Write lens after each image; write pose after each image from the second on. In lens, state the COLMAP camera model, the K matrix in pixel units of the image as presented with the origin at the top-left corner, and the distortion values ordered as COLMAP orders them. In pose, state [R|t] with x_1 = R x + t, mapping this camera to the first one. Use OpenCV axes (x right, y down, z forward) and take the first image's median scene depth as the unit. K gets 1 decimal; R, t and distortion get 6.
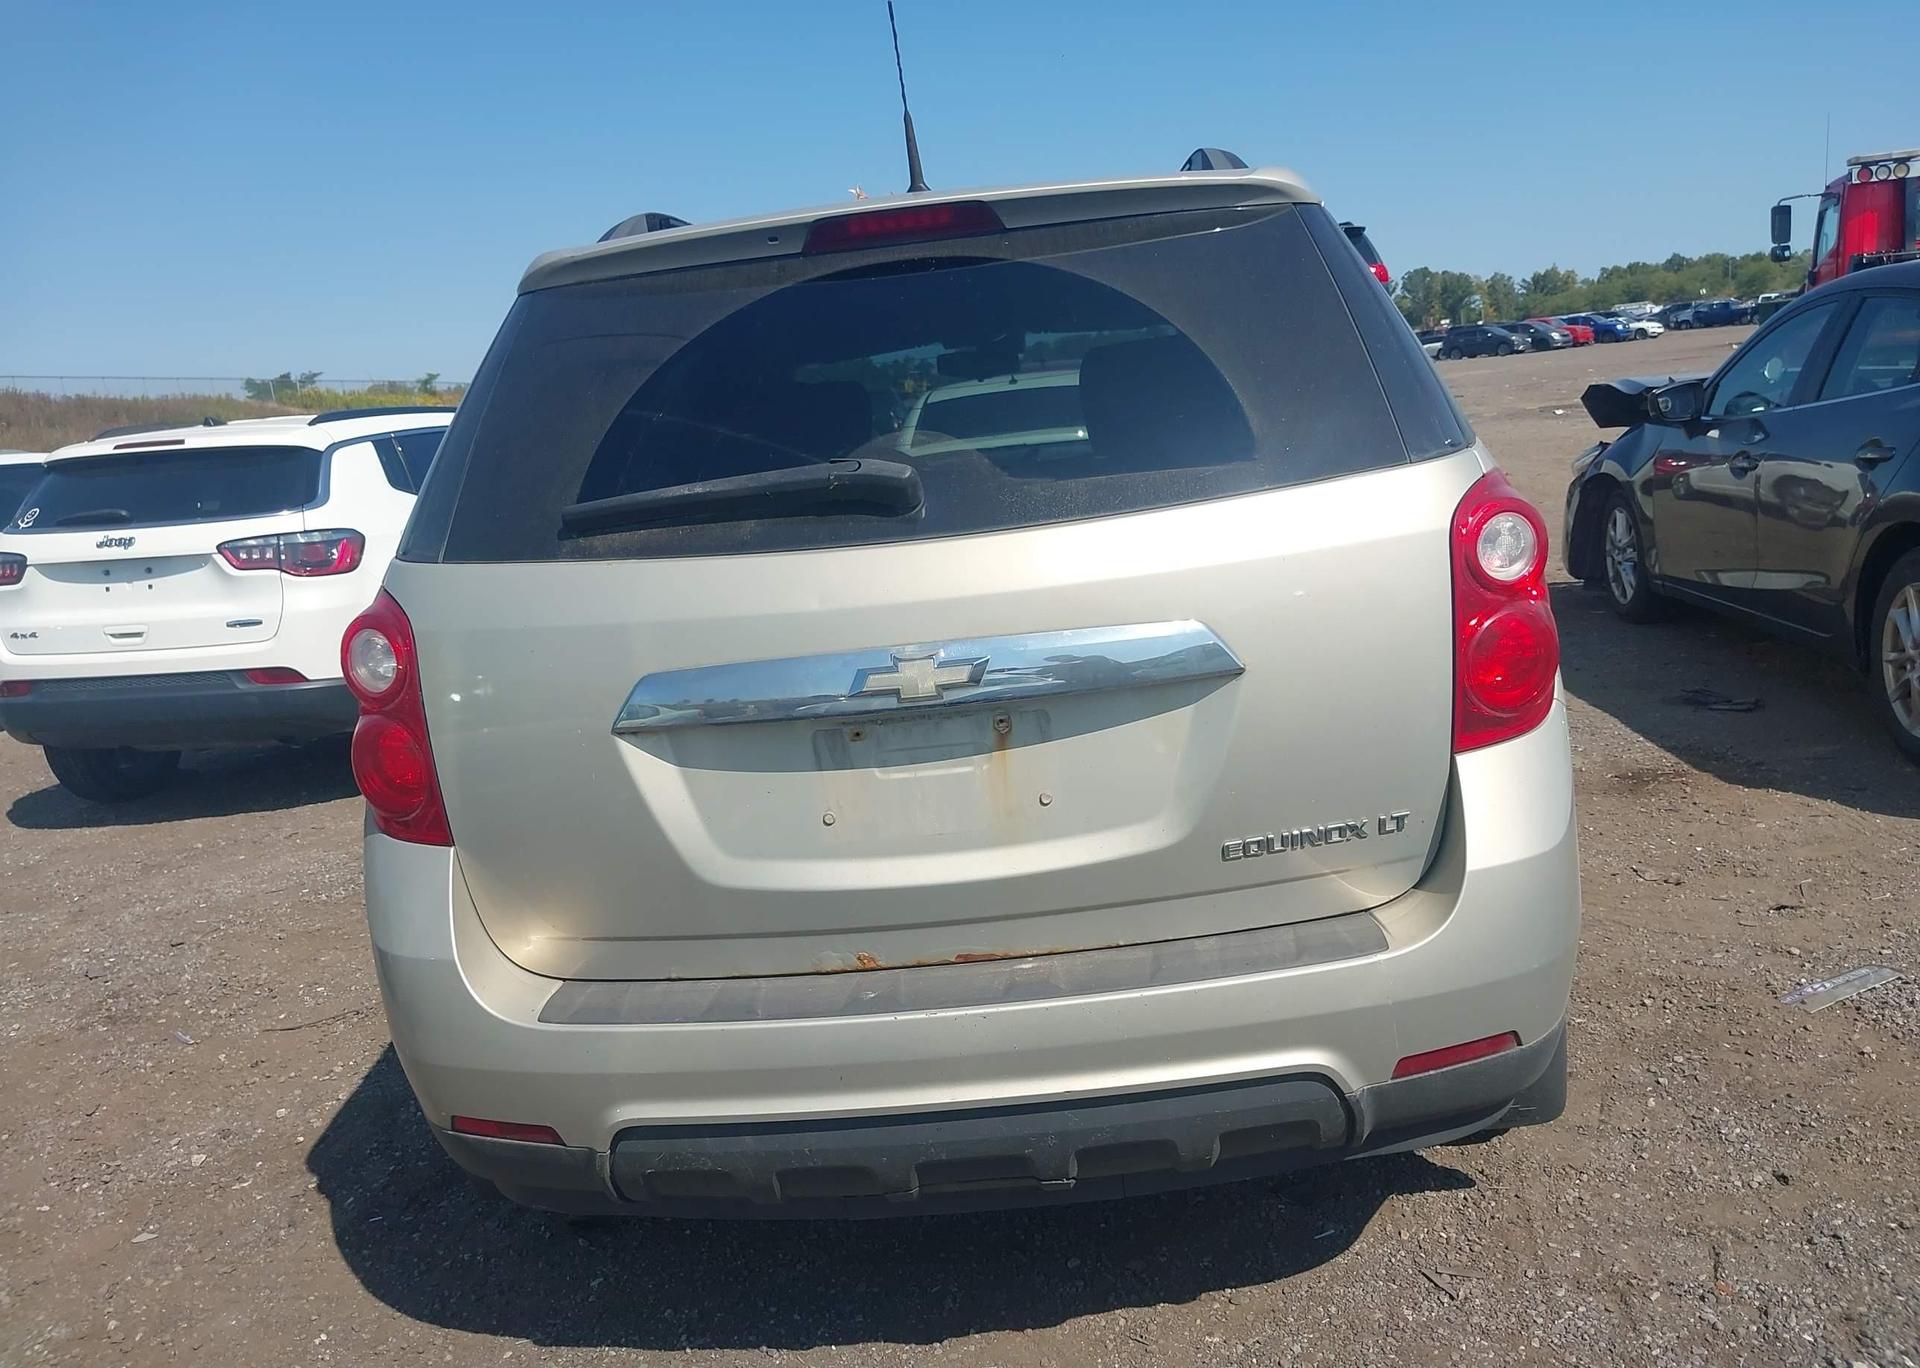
lens RADIAL K [[1422.2, 0, 963.6], [0, 1422.2, 688.6], [0, 0, 1]] dist [0.049053, -0.040883]
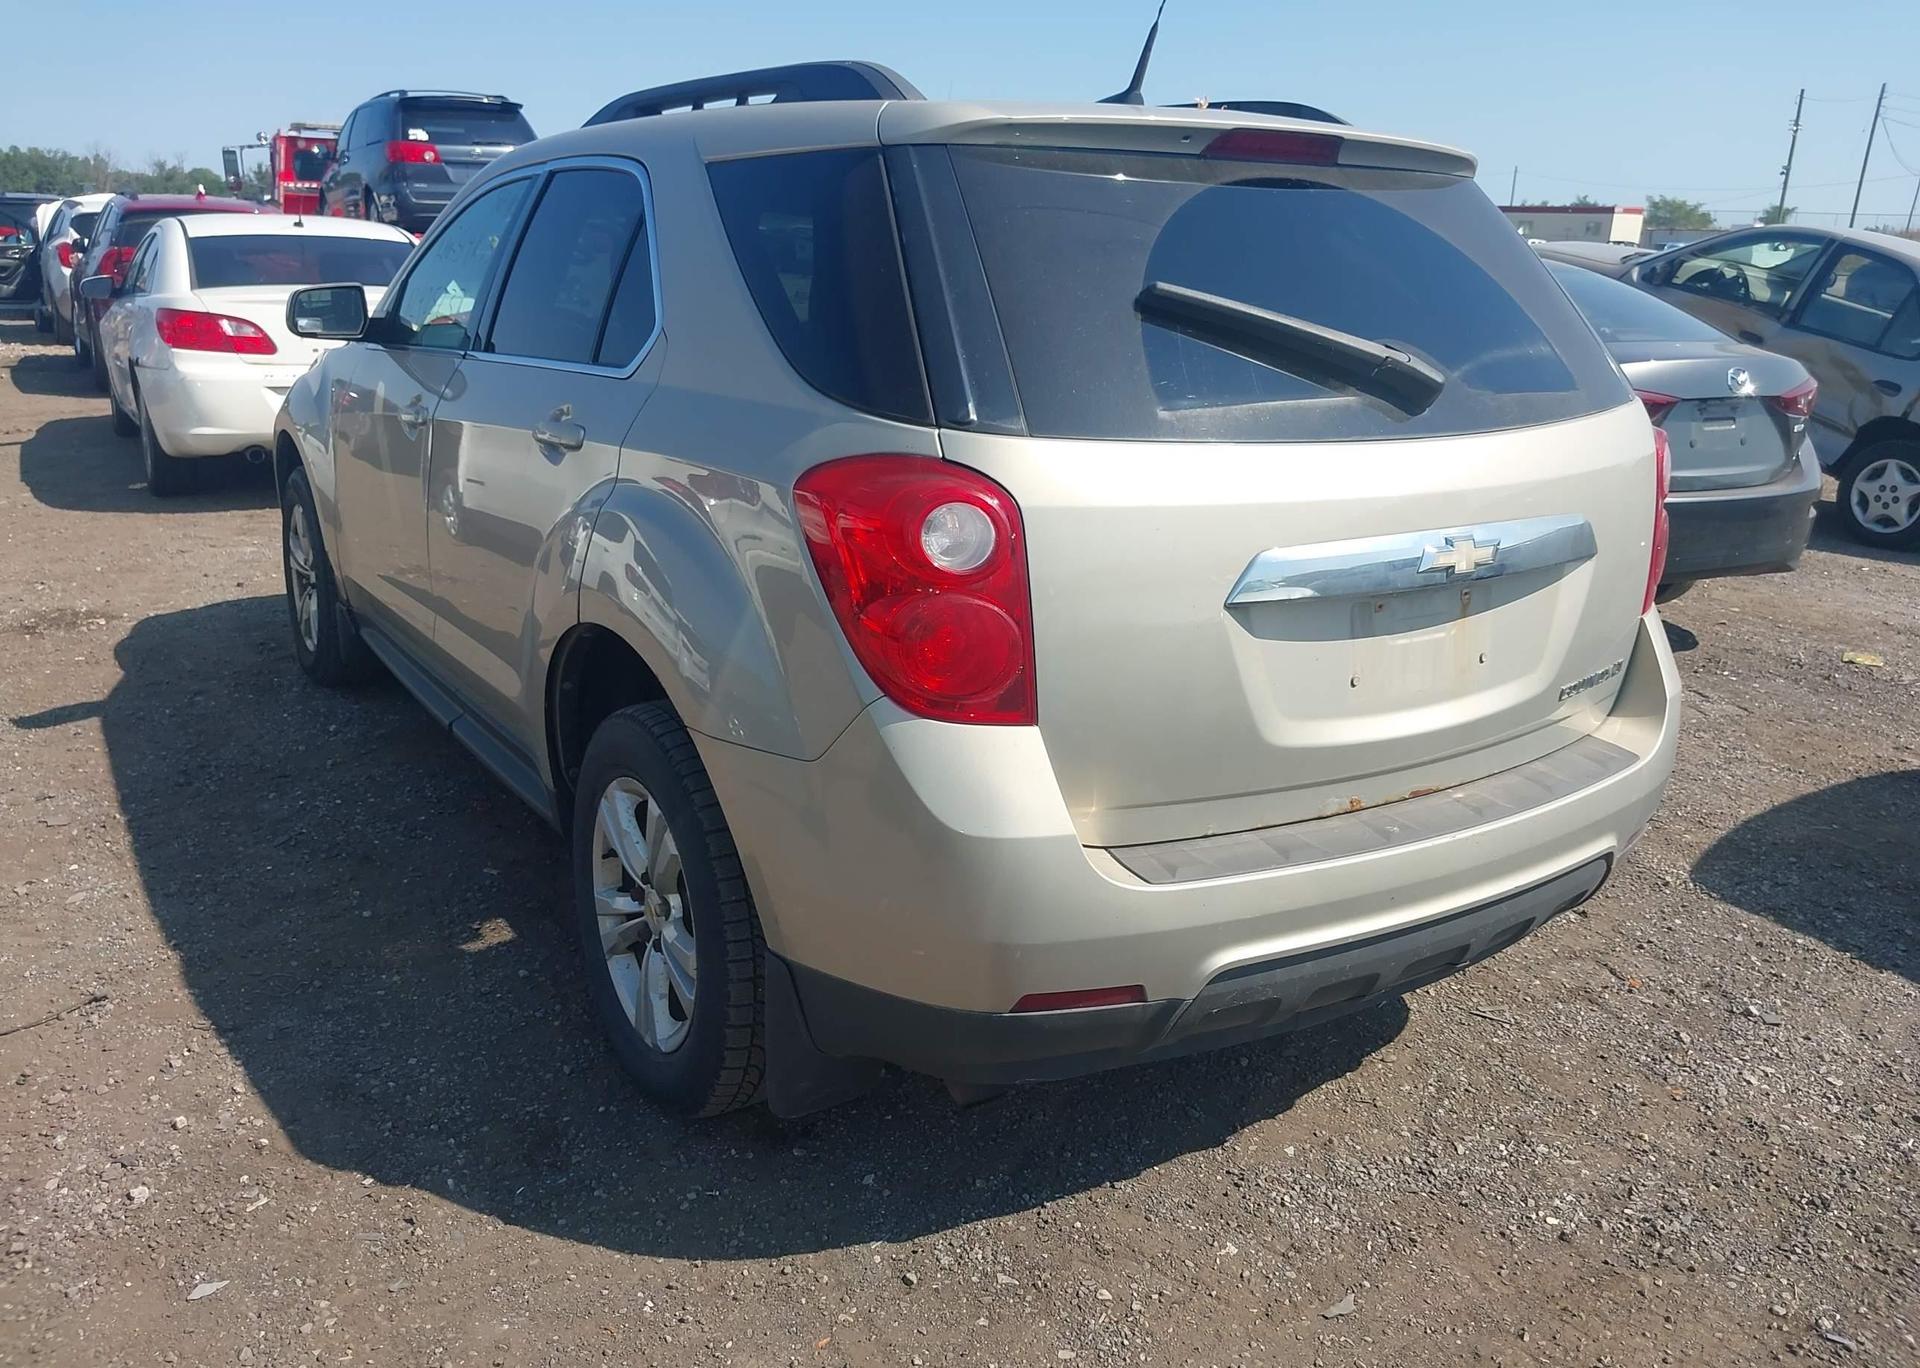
lens RADIAL K [[1422.2, 0, 967.1], [0, 1422.2, 684.8], [0, 0, 1]] dist [0.049053, -0.040883]
pose [[0.837678, -0.044968, 0.544310, -0.974751], [0.004900, 0.997183, 0.074842, 0.006968], [-0.546142, -0.060026, 0.835539, 0.211714]]
